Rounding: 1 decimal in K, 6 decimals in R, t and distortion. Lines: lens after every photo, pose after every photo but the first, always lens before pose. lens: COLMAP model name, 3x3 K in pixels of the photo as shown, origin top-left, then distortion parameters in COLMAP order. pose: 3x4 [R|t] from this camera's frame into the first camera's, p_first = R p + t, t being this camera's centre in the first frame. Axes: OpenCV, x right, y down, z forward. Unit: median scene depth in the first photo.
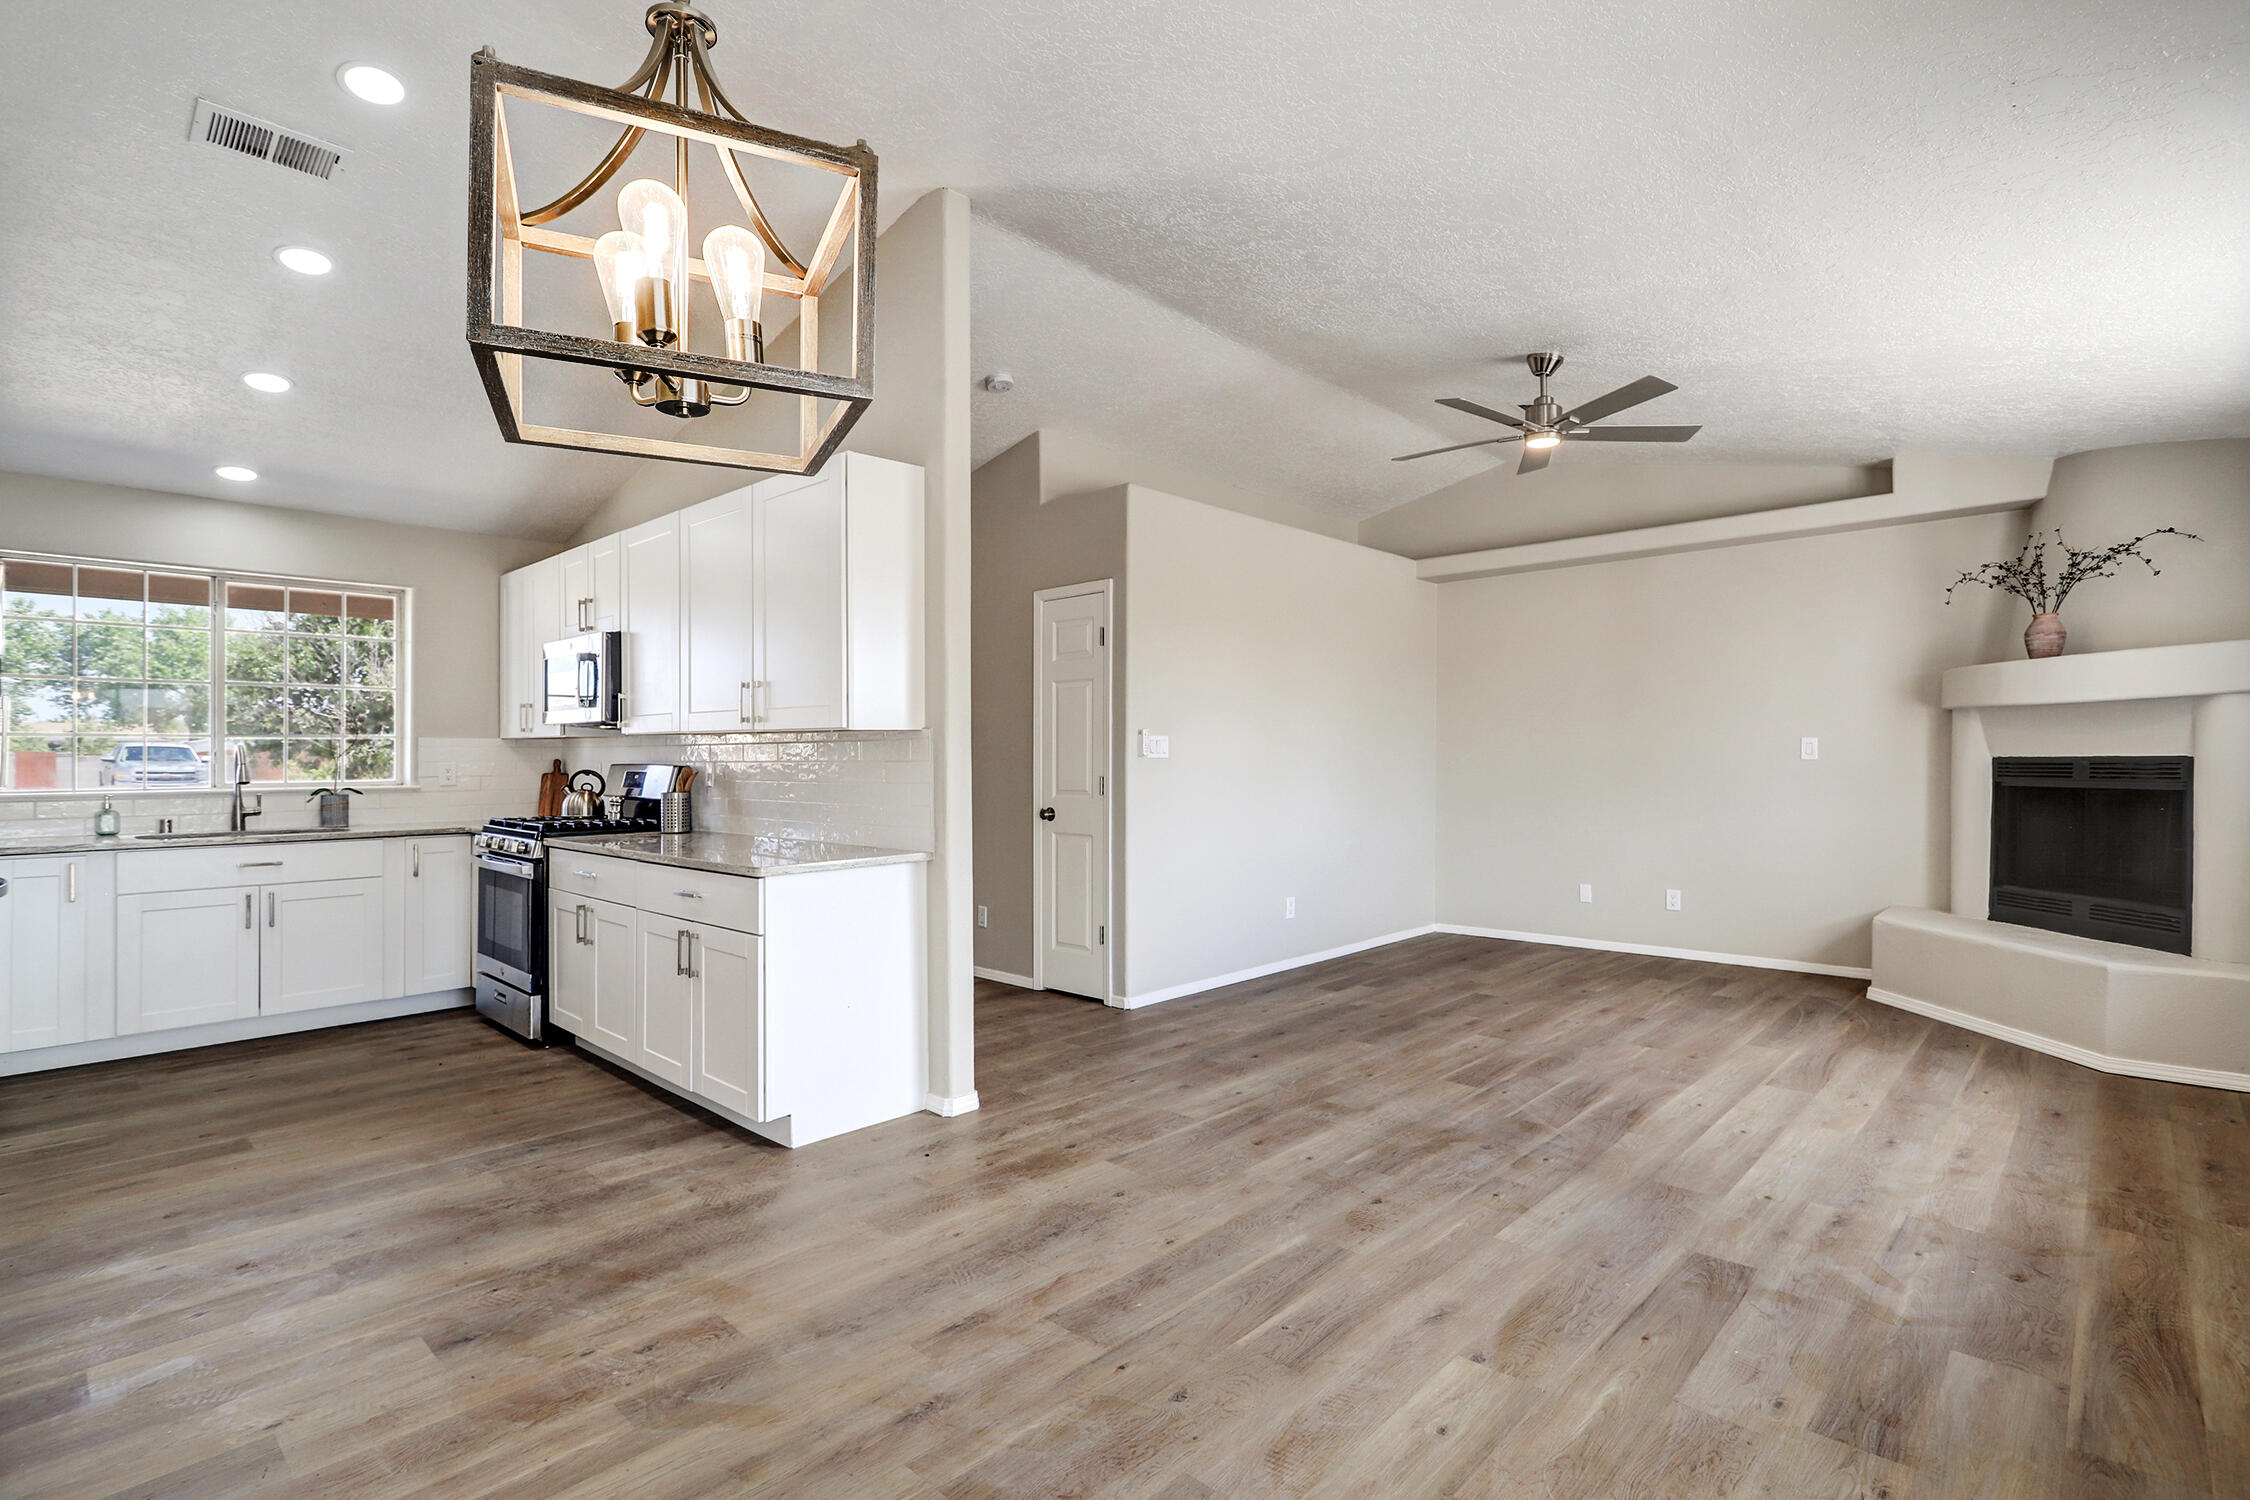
lens RADIAL K [[1070.6, 0, 1151.1], [0, 1070.6, 761.1], [0, 0, 1]] dist [-0.006741, 0.002911]
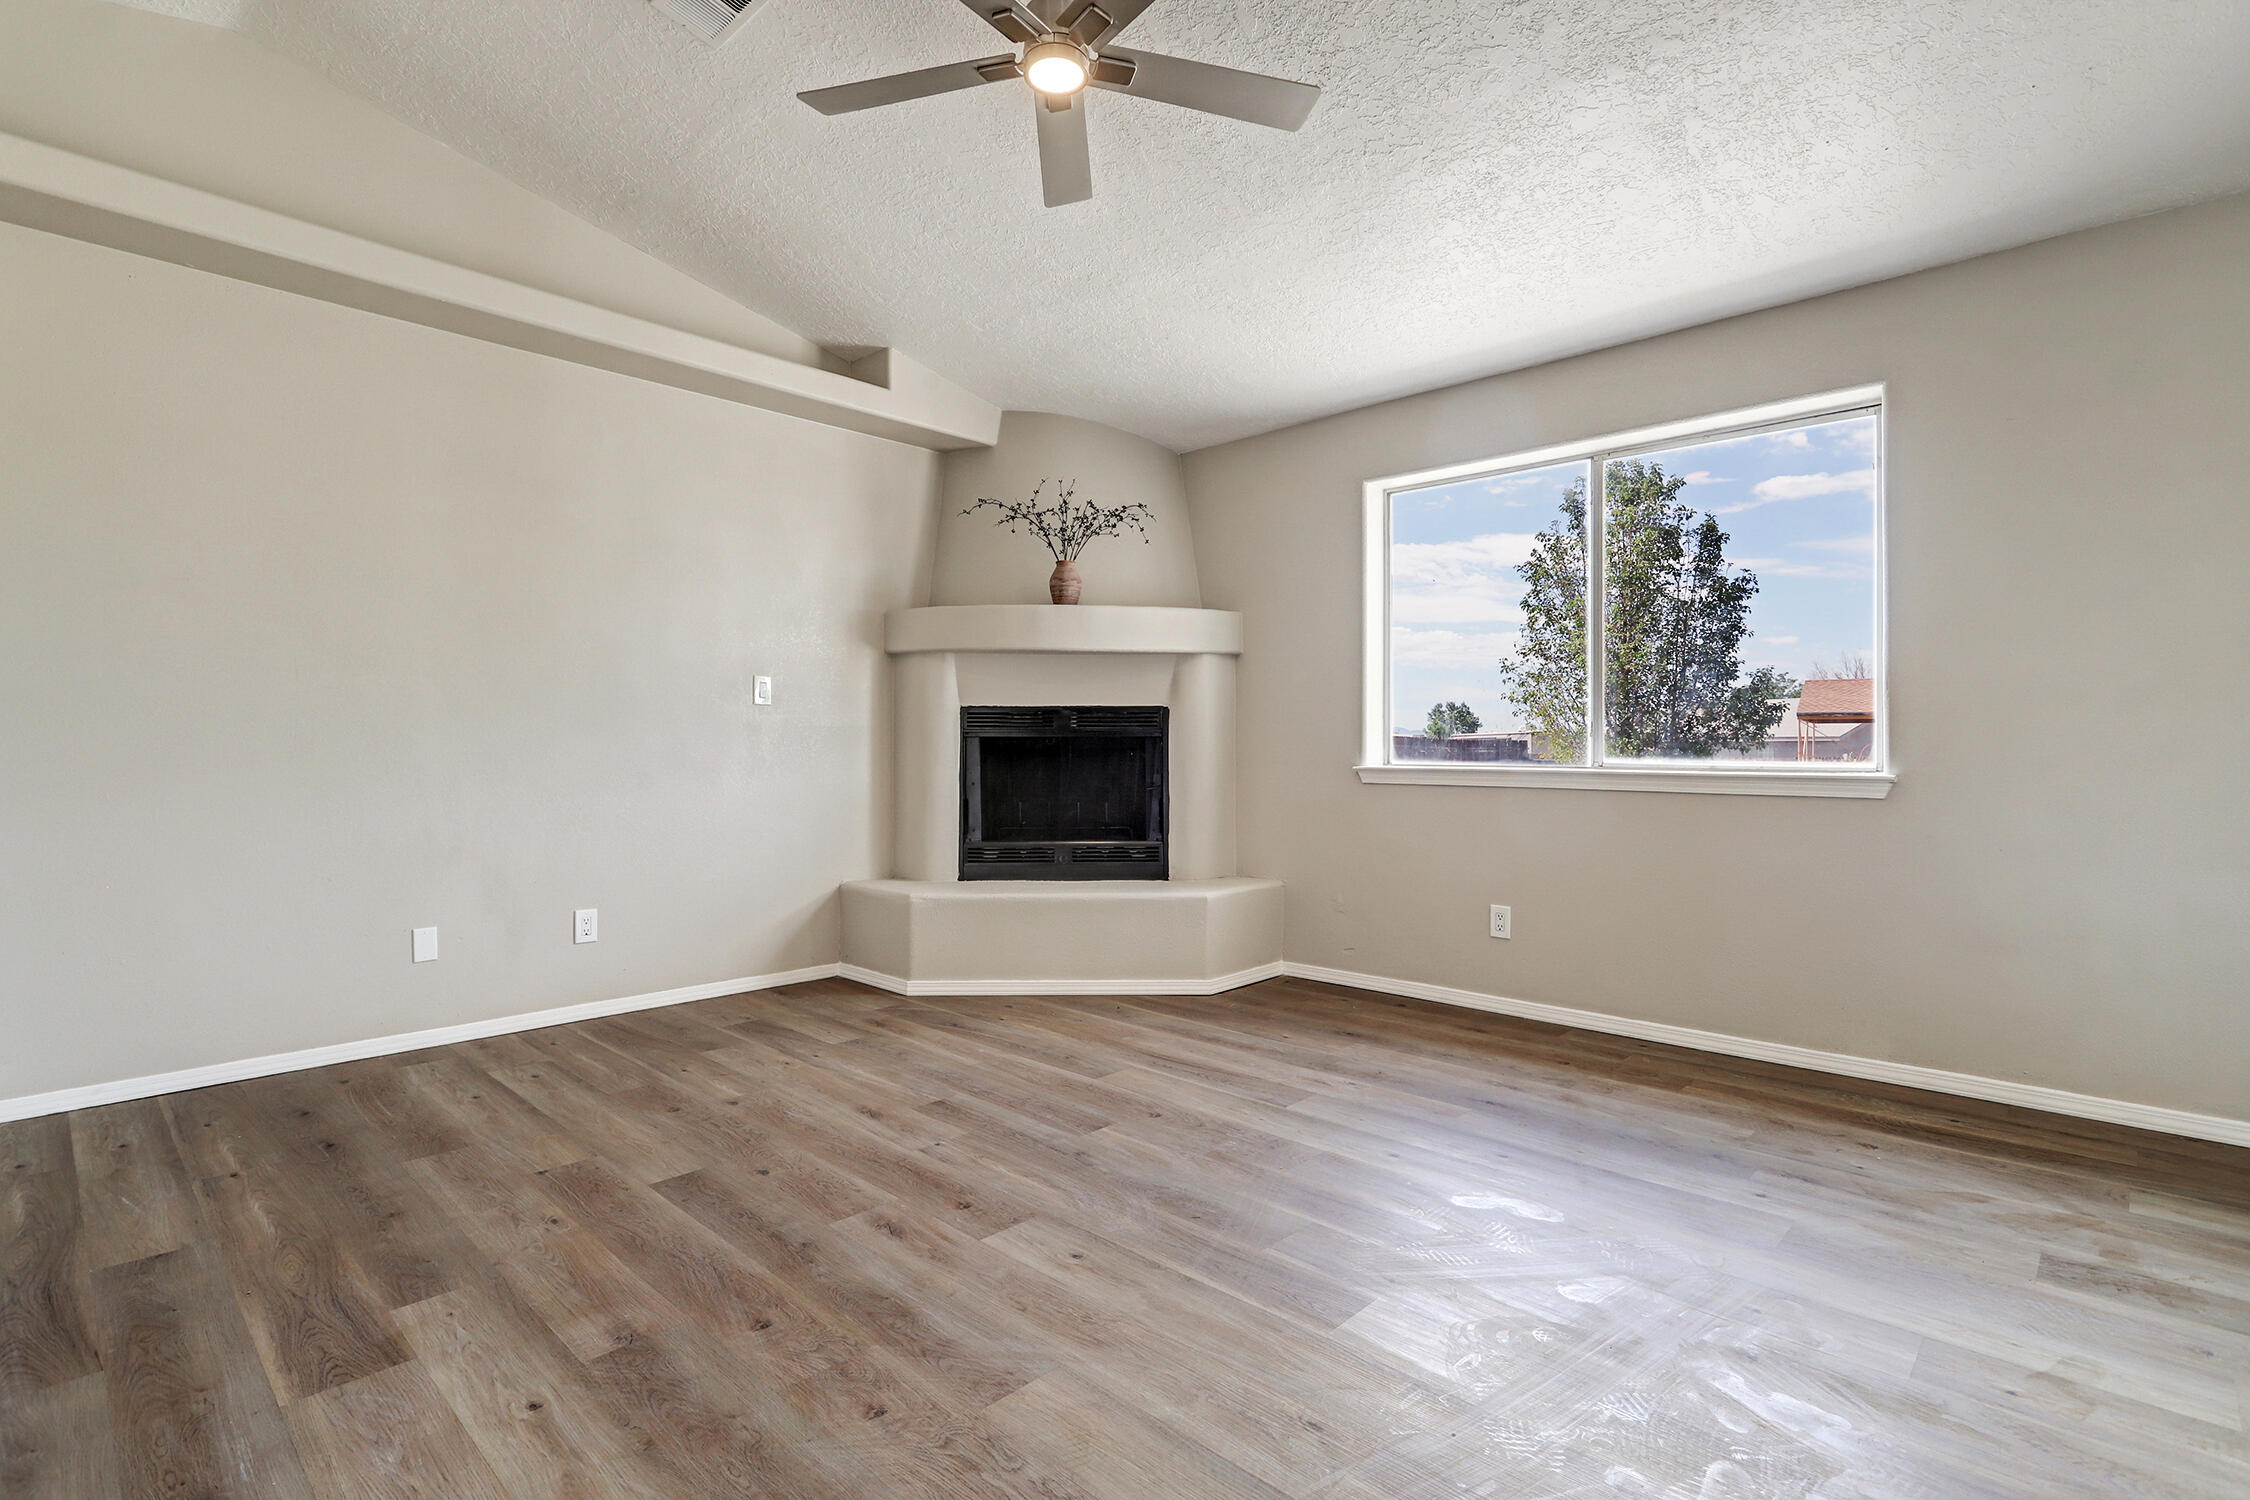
lens RADIAL K [[1070.6, 0, 1111.1], [0, 1070.6, 739.3], [0, 0, 1]] dist [-0.006741, 0.002911]
pose [[0.028347, 0.012288, 0.999523, -0.173746], [0.001131, 0.999923, -0.012325, 0.042589], [-0.999597, 0.001480, 0.028331, 0.964207]]
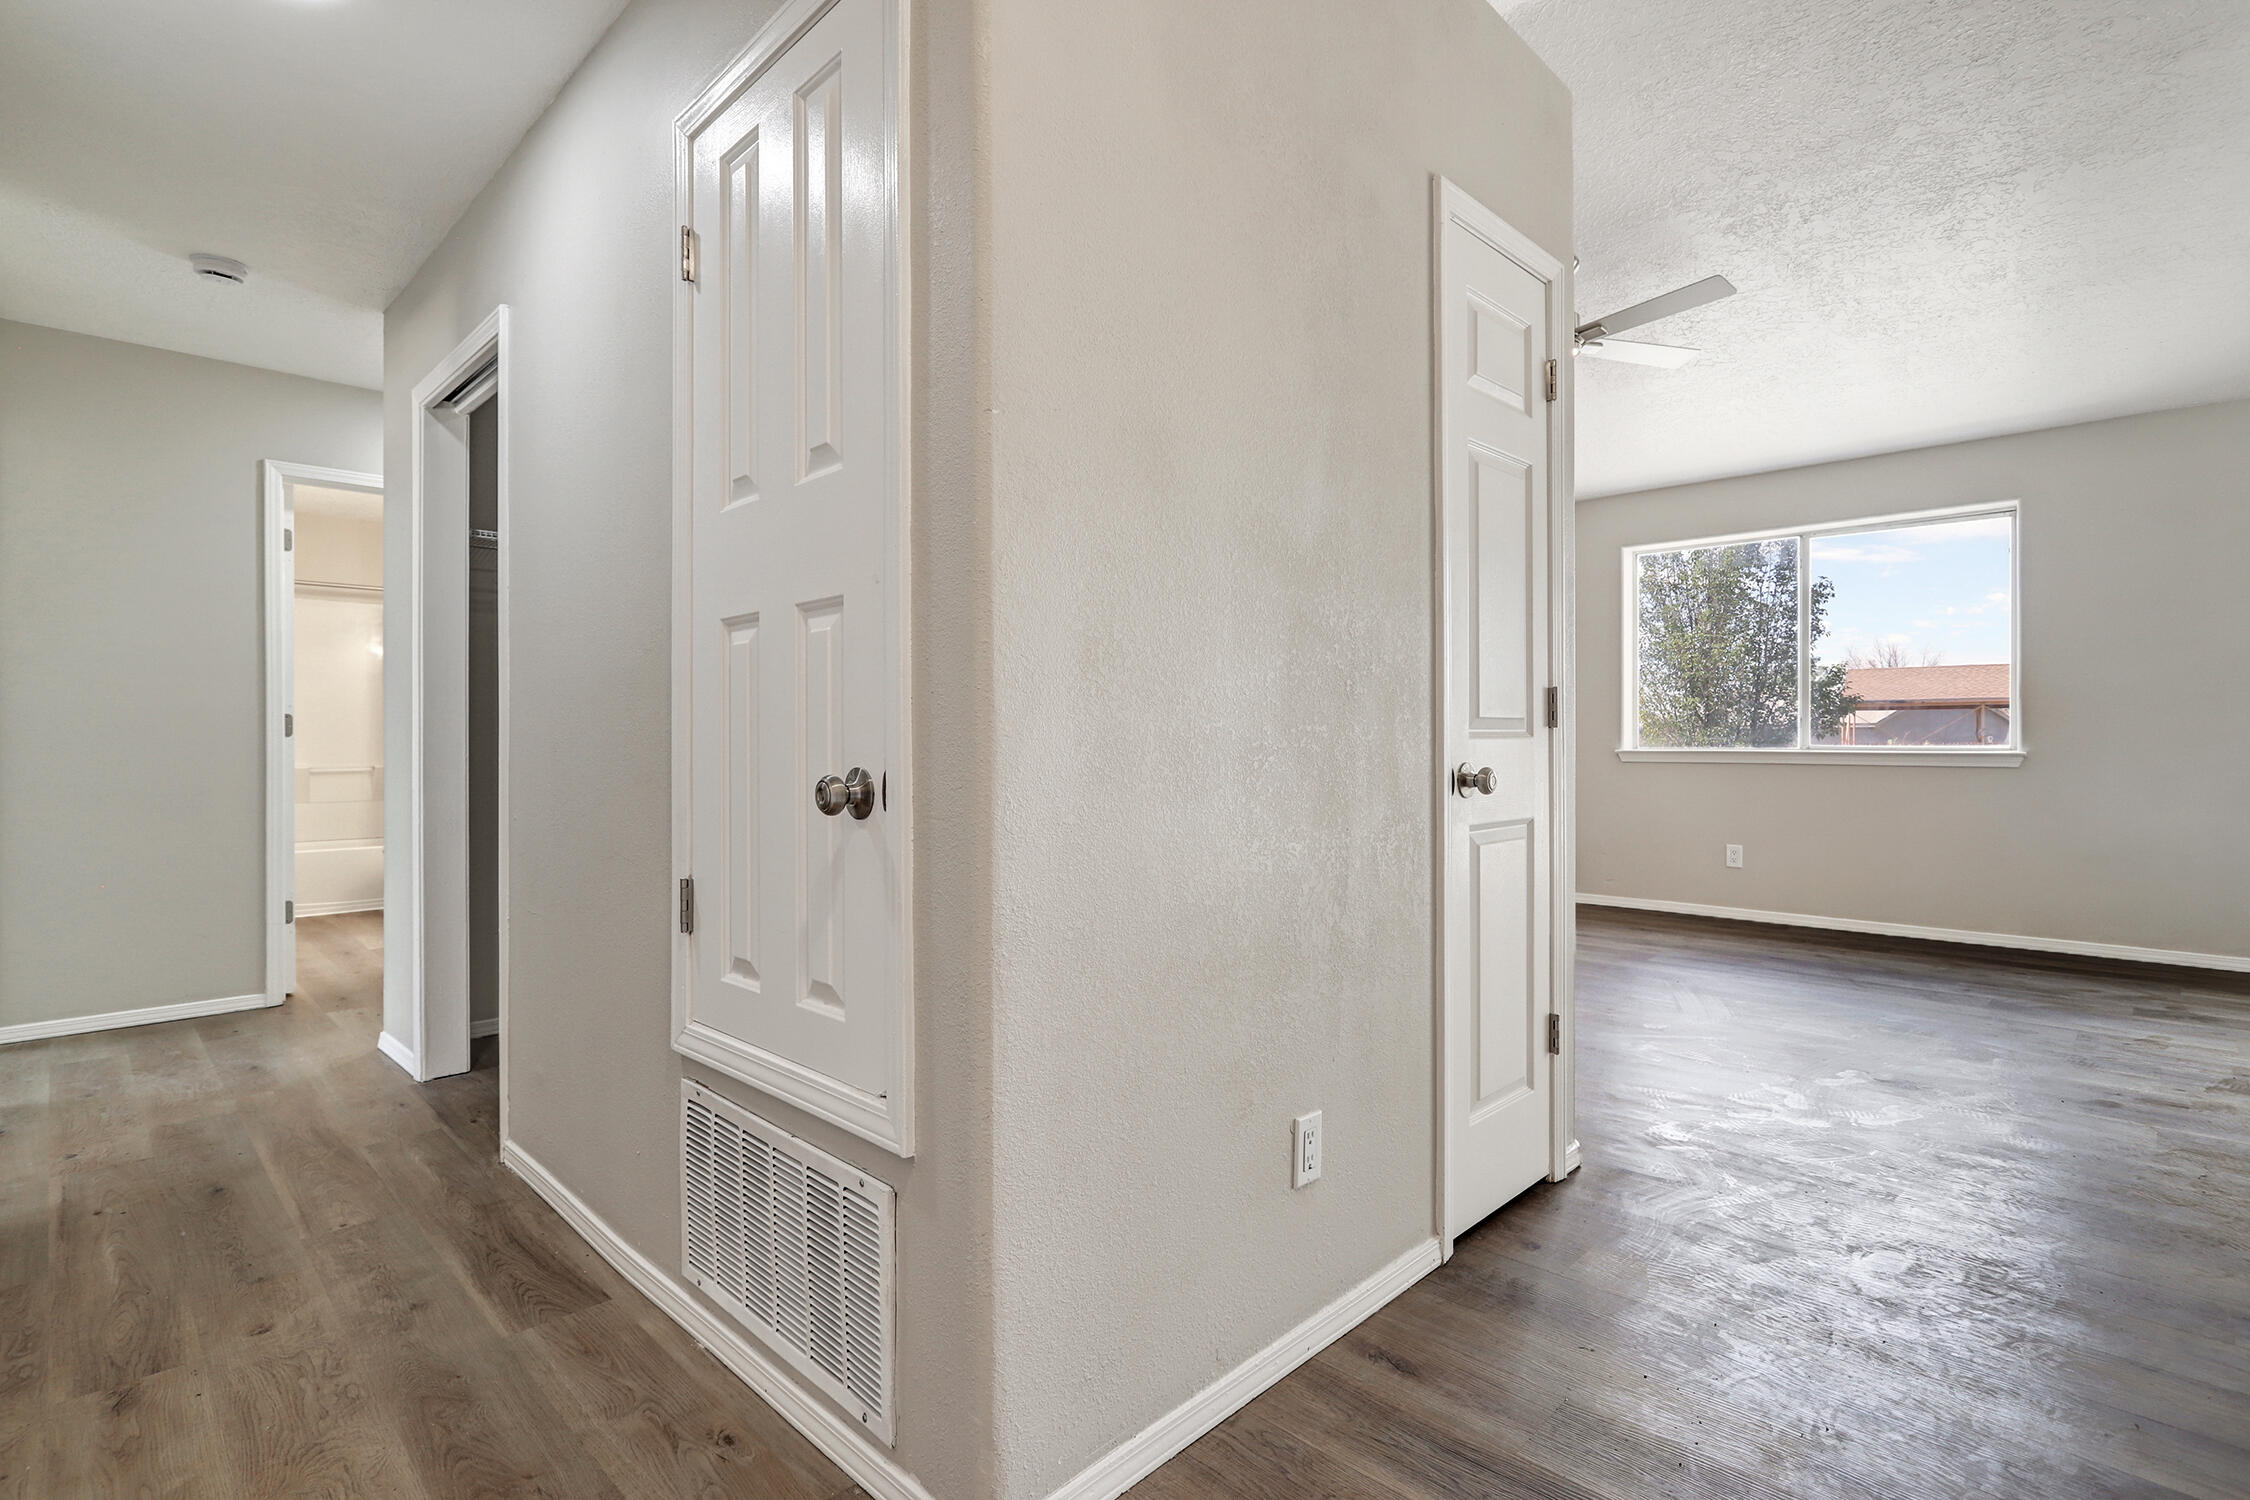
lens RADIAL K [[1070.6, 0, 1106.4], [0, 1070.6, 743.7], [0, 0, 1]] dist [-0.006741, 0.002911]
pose [[0.048321, 0.000619, 0.998832, -0.605808], [0.008369, 0.999964, -0.001024, 0.042871], [-0.998797, 0.008409, 0.048314, 1.367623]]
